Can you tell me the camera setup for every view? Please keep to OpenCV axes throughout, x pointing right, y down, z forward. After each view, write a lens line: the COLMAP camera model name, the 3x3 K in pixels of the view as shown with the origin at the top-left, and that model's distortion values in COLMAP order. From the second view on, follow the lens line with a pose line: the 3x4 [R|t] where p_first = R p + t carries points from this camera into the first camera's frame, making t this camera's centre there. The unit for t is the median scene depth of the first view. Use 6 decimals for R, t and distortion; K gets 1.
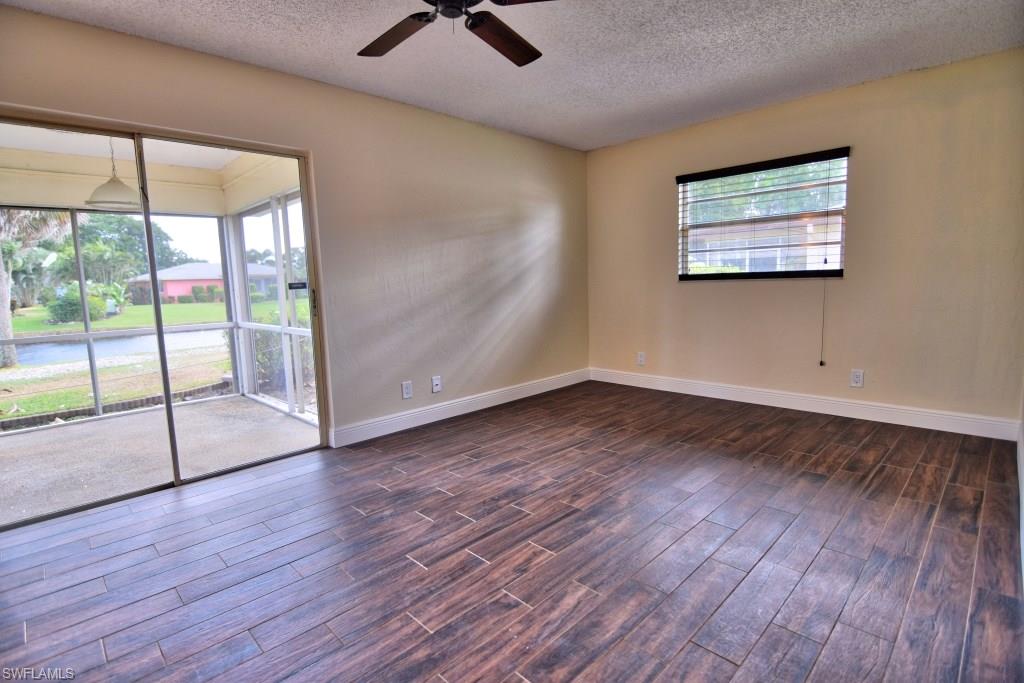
lens RADIAL K [[498.6, 0, 512.0], [0, 498.6, 341.5], [0, 0, 1]] dist [0.000304, -0.000514]
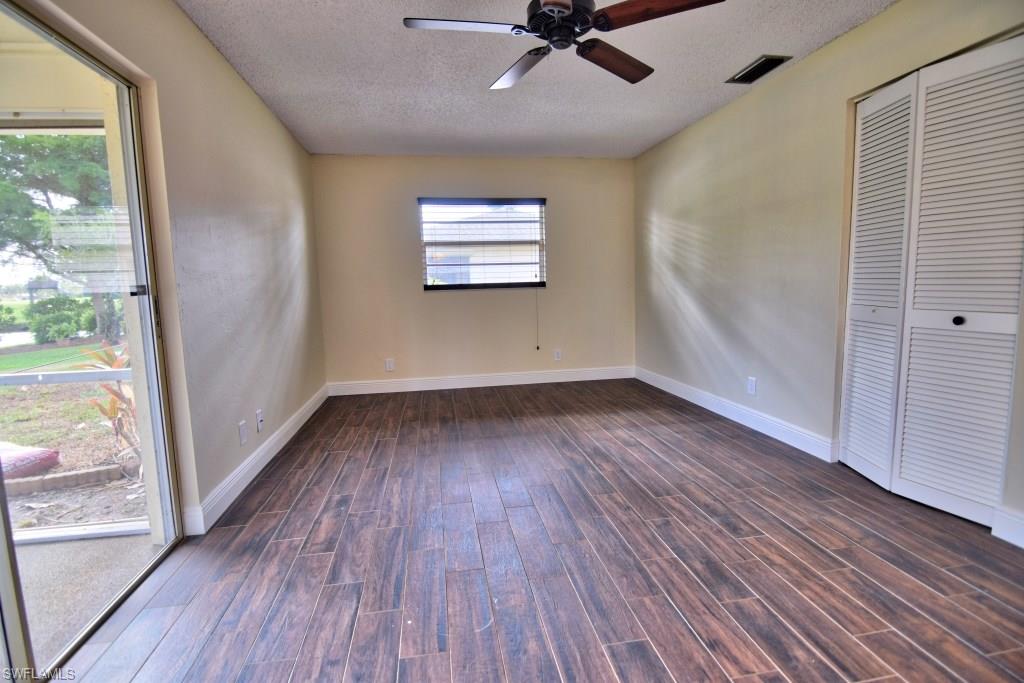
lens RADIAL K [[498.6, 0, 512.0], [0, 498.6, 341.5], [0, 0, 1]] dist [0.000304, -0.000514]
pose [[0.578101, -0.079387, 0.812094, -0.571570], [0.110792, 0.993676, 0.018269, -0.007387], [-0.808409, 0.079412, 0.583240, 0.234675]]
